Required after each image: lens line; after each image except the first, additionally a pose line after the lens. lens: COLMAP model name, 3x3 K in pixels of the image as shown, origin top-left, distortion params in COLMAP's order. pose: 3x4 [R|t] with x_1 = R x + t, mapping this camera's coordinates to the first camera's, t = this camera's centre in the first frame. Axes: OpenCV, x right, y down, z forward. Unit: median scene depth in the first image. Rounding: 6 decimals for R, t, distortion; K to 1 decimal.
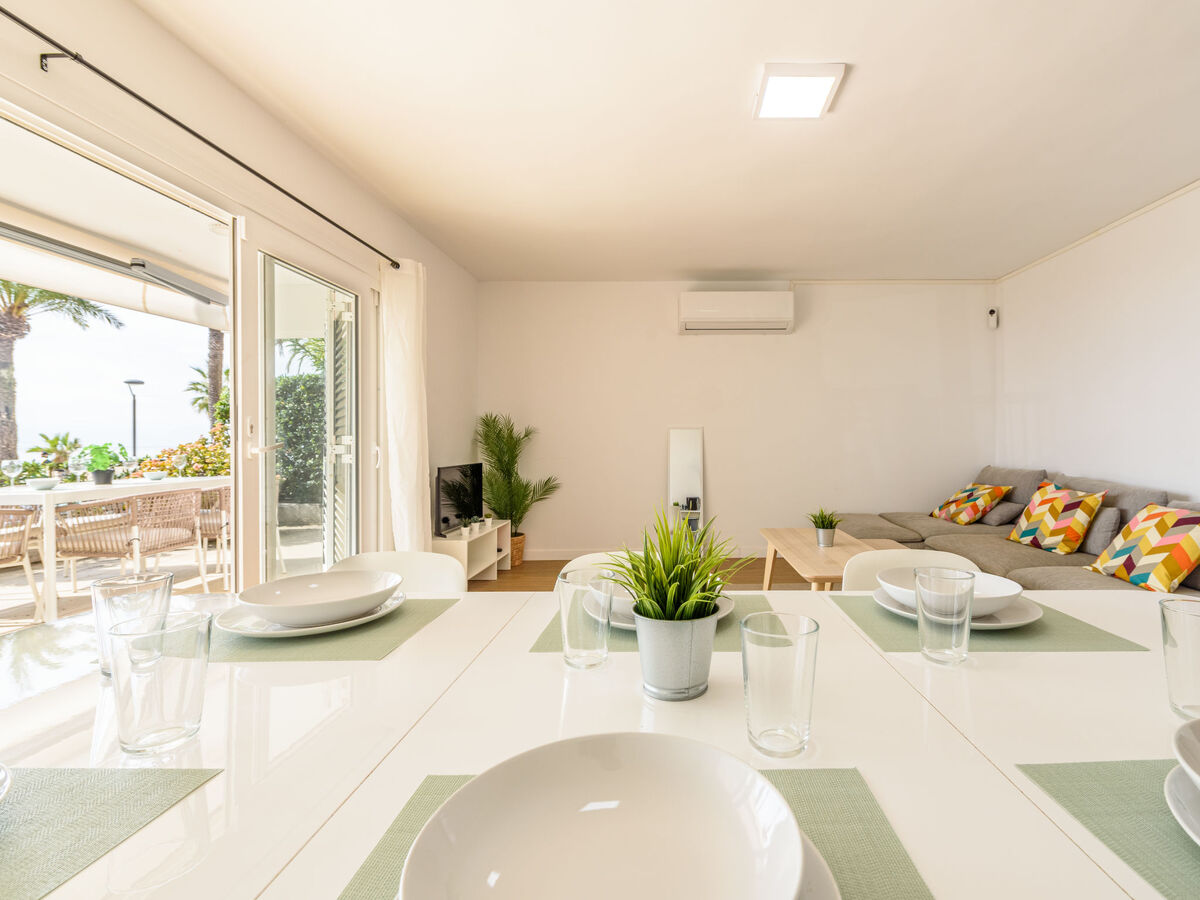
lens RADIAL K [[537.3, 0, 668.2], [0, 537.3, 450.7], [0, 0, 1]] dist [0.007483, -0.004119]
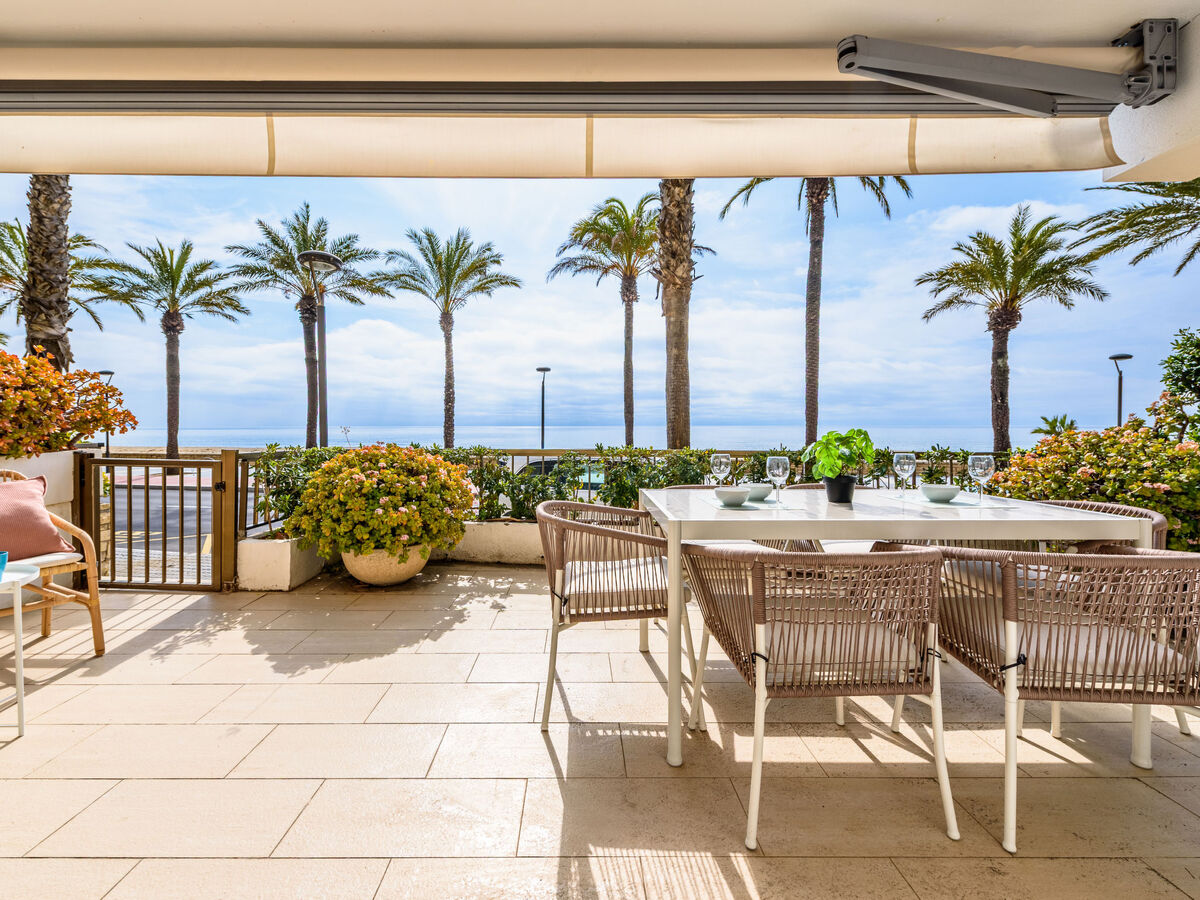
lens RADIAL K [[537.3, 0, 592.9], [0, 537.3, 433.3], [0, 0, 1]] dist [0.007483, -0.004119]
pose [[-0.008495, 0.017527, -0.999810, -0.427304], [-0.014920, 0.999733, 0.017652, -0.015060], [0.999853, 0.015067, -0.008231, 0.663068]]
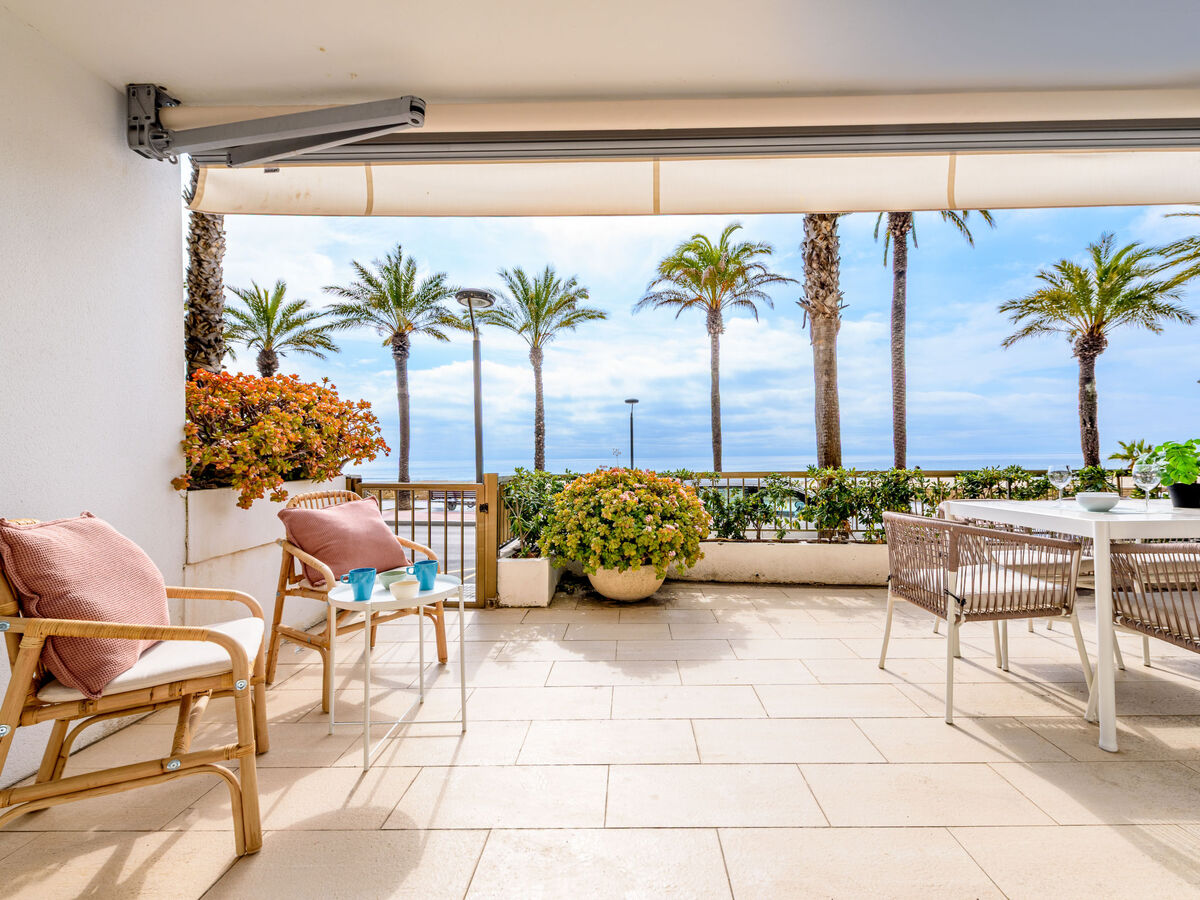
lens RADIAL K [[537.3, 0, 637.3], [0, 537.3, 442.7], [0, 0, 1]] dist [0.007483, -0.004119]
pose [[-0.022598, -0.026020, -0.999406, -0.384446], [-0.002292, 0.999660, -0.025975, 0.006785], [0.999742, 0.001703, -0.022650, 0.356972]]
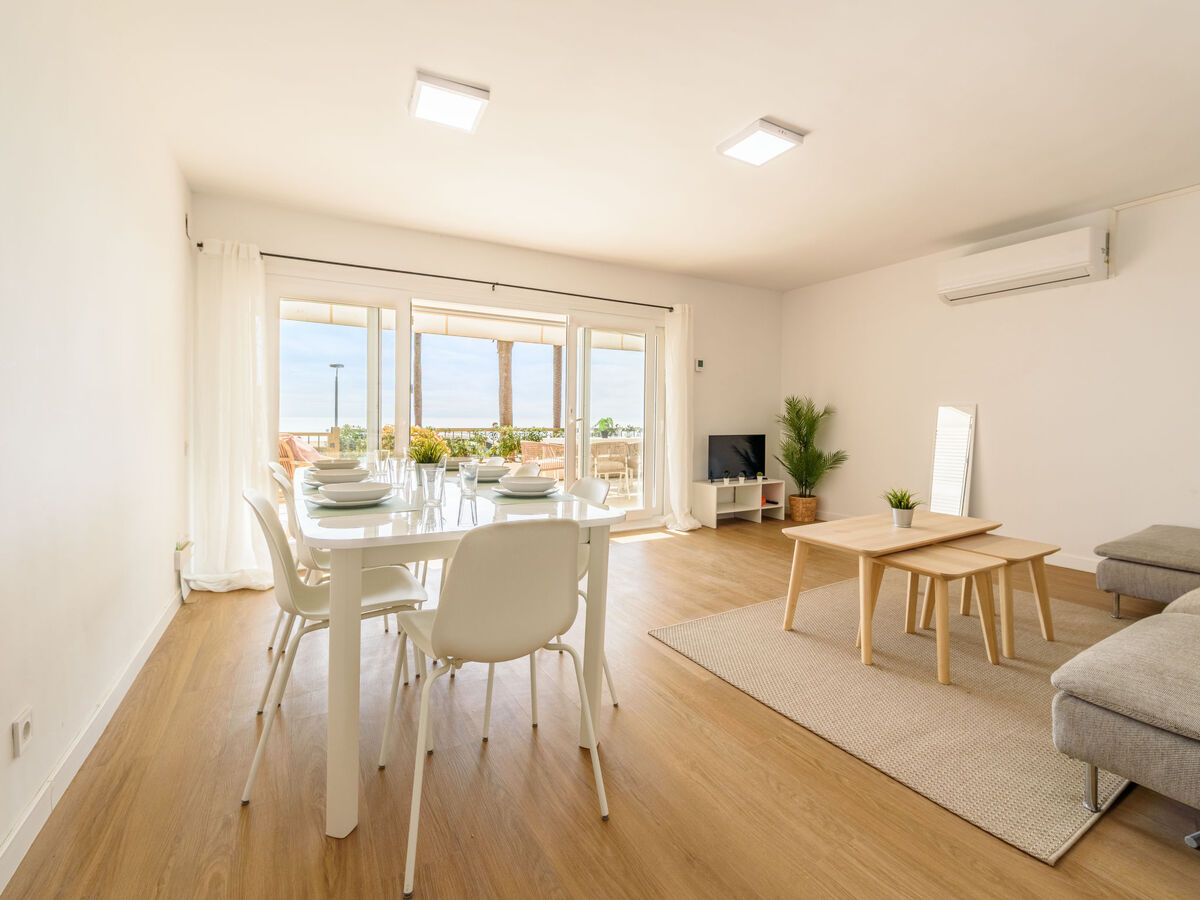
lens RADIAL K [[537.3, 0, 628.3], [0, 537.3, 435.9], [0, 0, 1]] dist [0.007483, -0.004119]
pose [[0.511104, 0.034510, -0.858826, 0.622993], [-0.021855, 0.999392, 0.027153, -0.002716], [0.859241, 0.004892, 0.511548, 0.042422]]
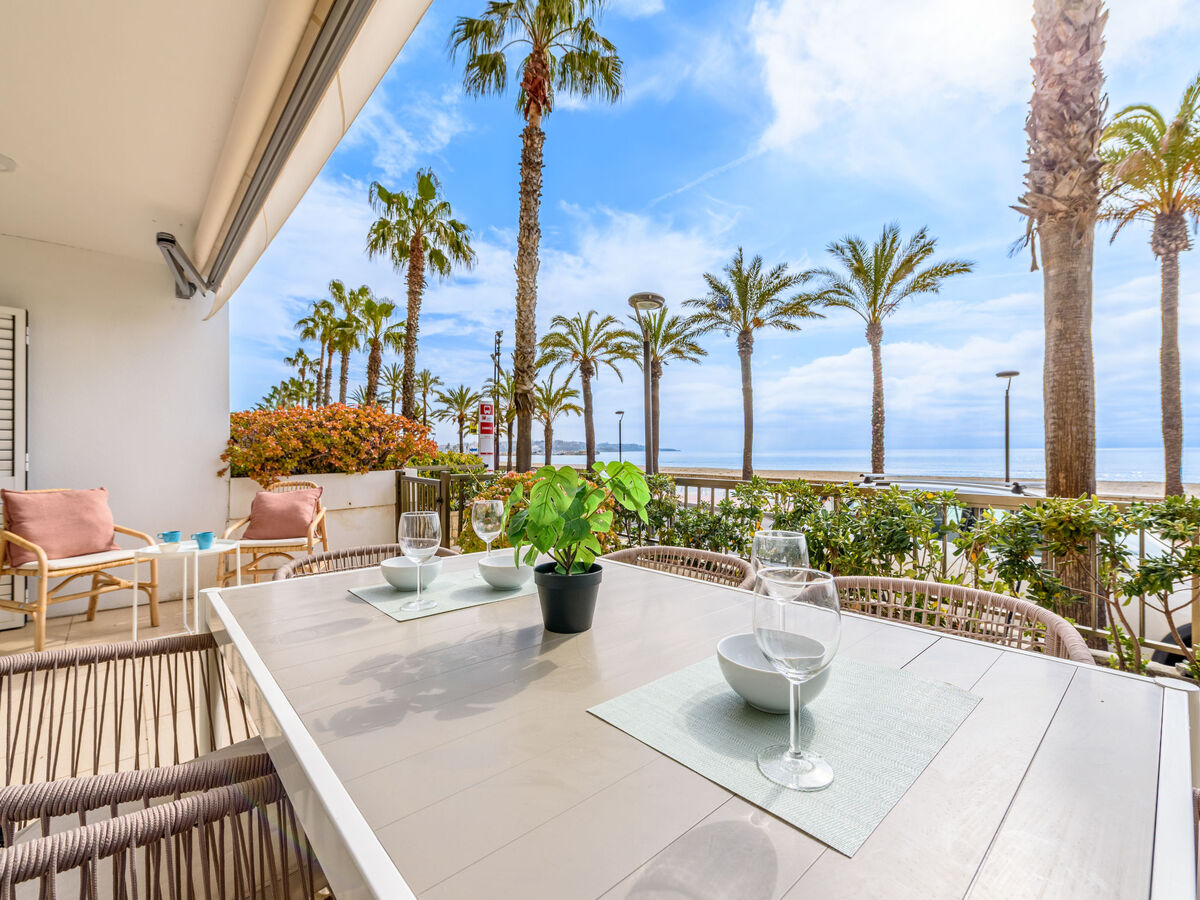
lens RADIAL K [[537.3, 0, 607.4], [0, 537.3, 443.5], [0, 0, 1]] dist [0.007483, -0.004119]
pose [[-0.749195, -0.001917, -0.662346, -0.793633], [-0.000810, 0.999998, -0.001978, -0.018703], [0.662349, -0.000945, -0.749195, 1.072807]]
